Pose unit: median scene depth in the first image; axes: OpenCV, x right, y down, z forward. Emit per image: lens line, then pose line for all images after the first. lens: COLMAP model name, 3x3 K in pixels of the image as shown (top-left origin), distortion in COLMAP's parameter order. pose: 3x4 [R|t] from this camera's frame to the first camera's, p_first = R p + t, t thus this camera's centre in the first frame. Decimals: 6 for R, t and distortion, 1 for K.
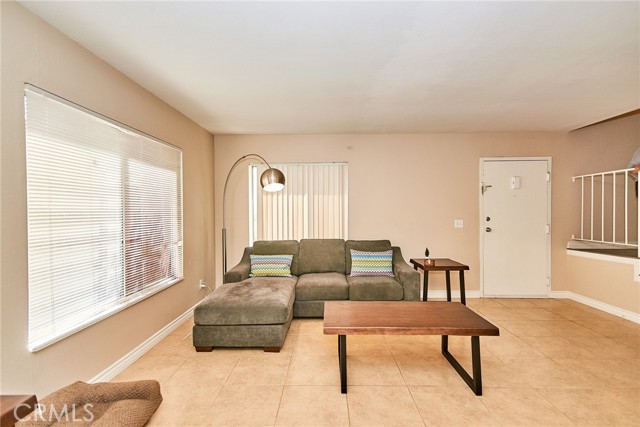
lens RADIAL K [[300.1, 0, 319.5], [0, 300.1, 214.8], [0, 0, 1]] dist [0.013935, -0.000018]
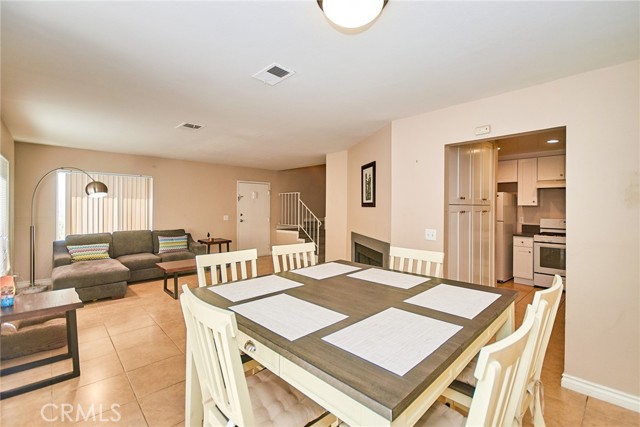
lens RADIAL K [[291.2, 0, 320.4], [0, 291.2, 207.4], [0, 0, 1]] dist [0.014114, -0.002804]
pose [[0.721671, 0.006325, 0.692208, -0.320821], [-0.002131, 0.999974, -0.006916, -0.020693], [-0.692233, 0.003516, 0.721665, -0.614141]]
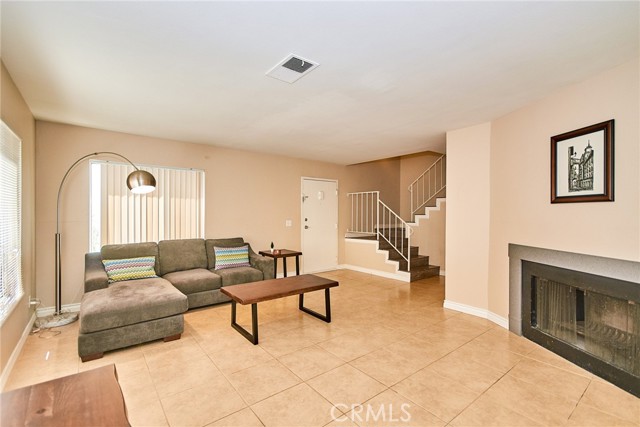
lens RADIAL K [[291.2, 0, 319.5], [0, 291.2, 215.1], [0, 0, 1]] dist [0.014114, -0.002804]
pose [[0.773876, 0.002712, 0.633331, -0.289548], [0.000622, 0.999987, -0.005043, -0.000997], [-0.633337, 0.004296, 0.773864, -0.124401]]
